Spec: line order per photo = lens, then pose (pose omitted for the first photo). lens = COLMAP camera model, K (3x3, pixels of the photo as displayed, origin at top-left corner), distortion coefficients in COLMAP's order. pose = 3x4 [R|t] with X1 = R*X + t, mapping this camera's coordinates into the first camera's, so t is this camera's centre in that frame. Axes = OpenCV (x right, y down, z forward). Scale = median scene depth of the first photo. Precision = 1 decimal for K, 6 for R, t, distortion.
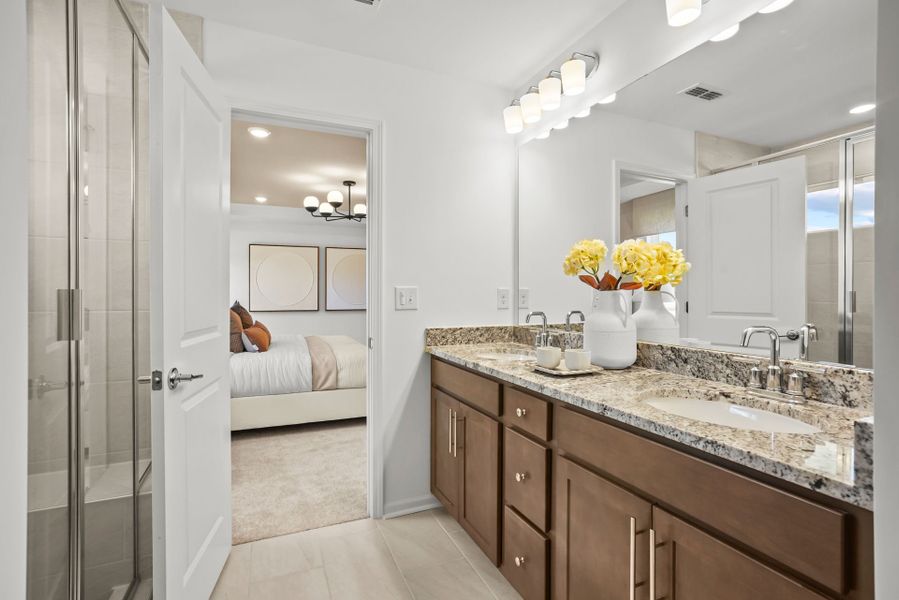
lens RADIAL K [[416.1, 0, 441.3], [0, 416.1, 299.7], [0, 0, 1]] dist [-0.000342, -0.000164]
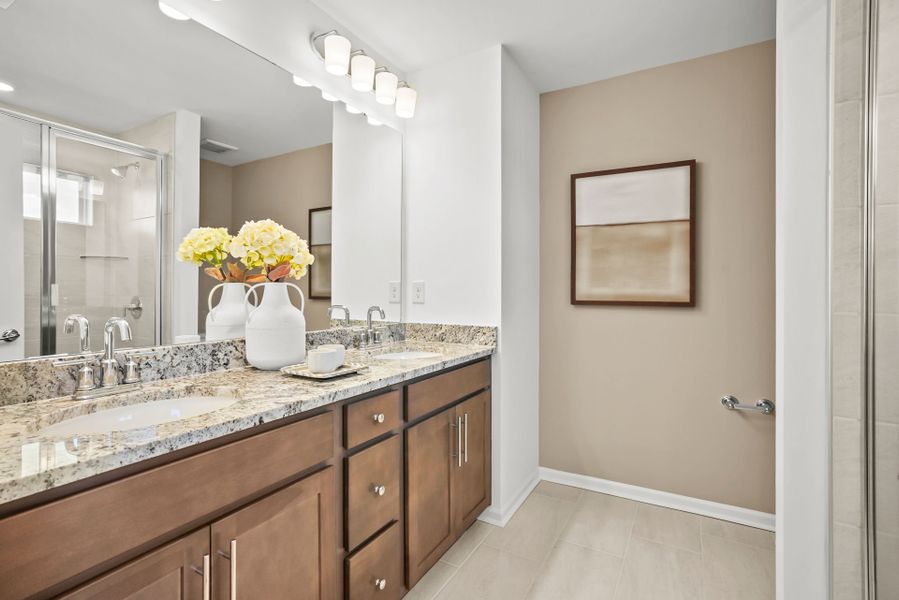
lens RADIAL K [[416.1, 0, 440.5], [0, 416.1, 293.3], [0, 0, 1]] dist [-0.000342, -0.000164]
pose [[-0.586691, -0.013418, 0.809700, -0.607921], [-0.003873, 0.999898, 0.013763, -0.011369], [-0.809801, 0.004939, -0.586683, 1.407392]]
